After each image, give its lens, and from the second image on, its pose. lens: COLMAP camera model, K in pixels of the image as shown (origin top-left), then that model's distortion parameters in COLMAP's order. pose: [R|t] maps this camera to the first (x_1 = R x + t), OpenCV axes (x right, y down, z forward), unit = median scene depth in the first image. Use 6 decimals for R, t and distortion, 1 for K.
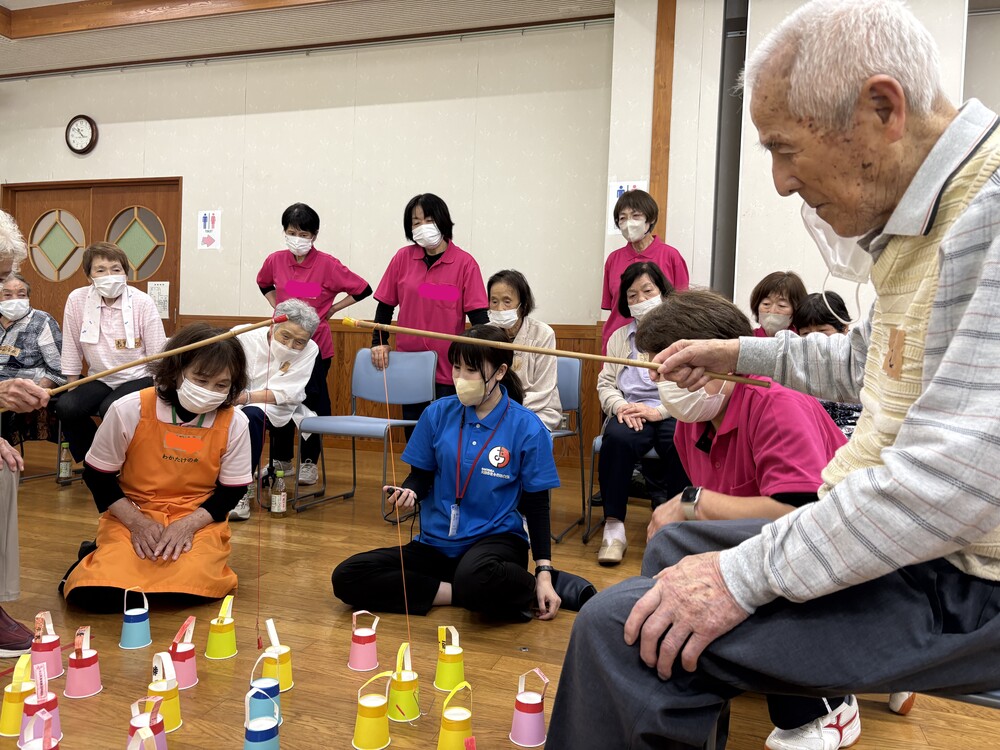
lens RADIAL K [[776.0, 0, 490.8], [0, 776.0, 376.6], [0, 0, 1]] dist [0.064573, -0.047087]
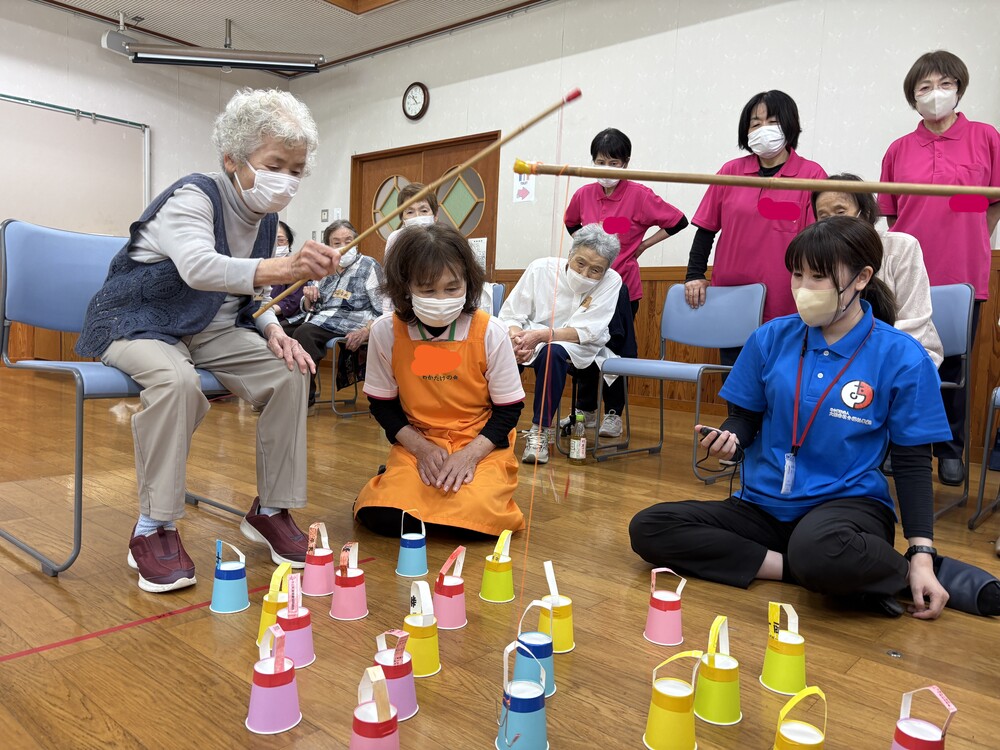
lens RADIAL K [[776.0, 0, 492.5], [0, 776.0, 385.3], [0, 0, 1]] dist [0.064573, -0.047087]
pose [[0.922615, 0.033518, -0.384262, -0.021899], [-0.016682, 0.998753, 0.047066, 0.063560], [0.385360, -0.037013, 0.922024, 0.170325]]
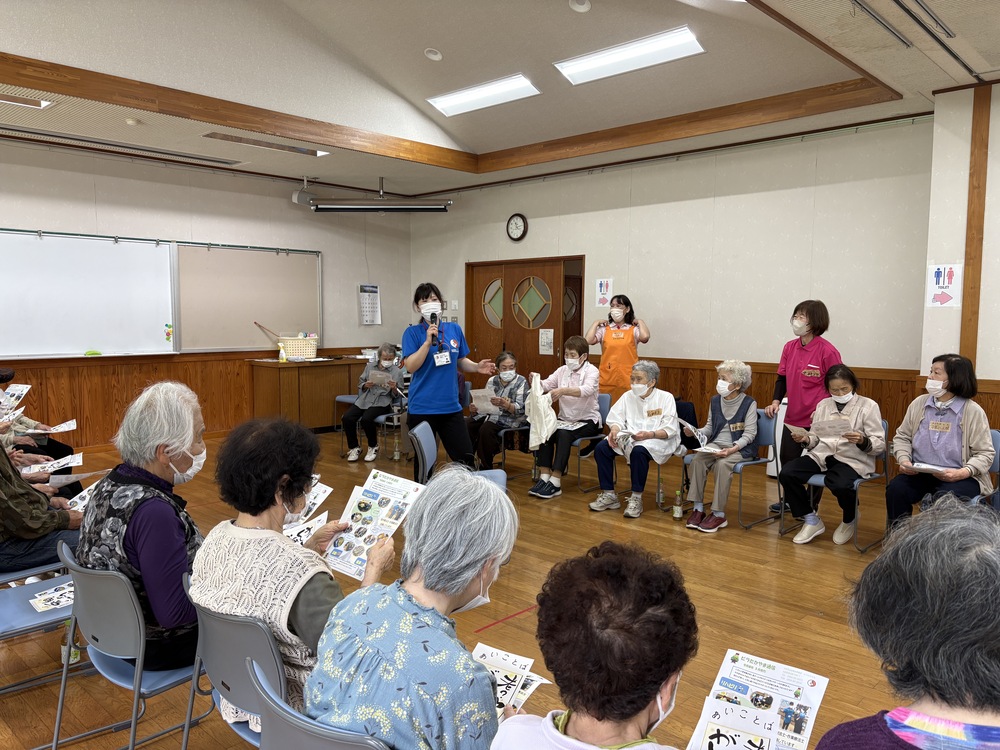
lens RADIAL K [[776.0, 0, 497.1], [0, 776.0, 378.9], [0, 0, 1]] dist [0.064573, -0.047087]
pose [[0.908333, 0.001601, -0.418245, 0.105941], [0.016268, 0.999101, 0.039155, -0.251279], [0.417932, -0.042369, 0.907490, -0.860457]]
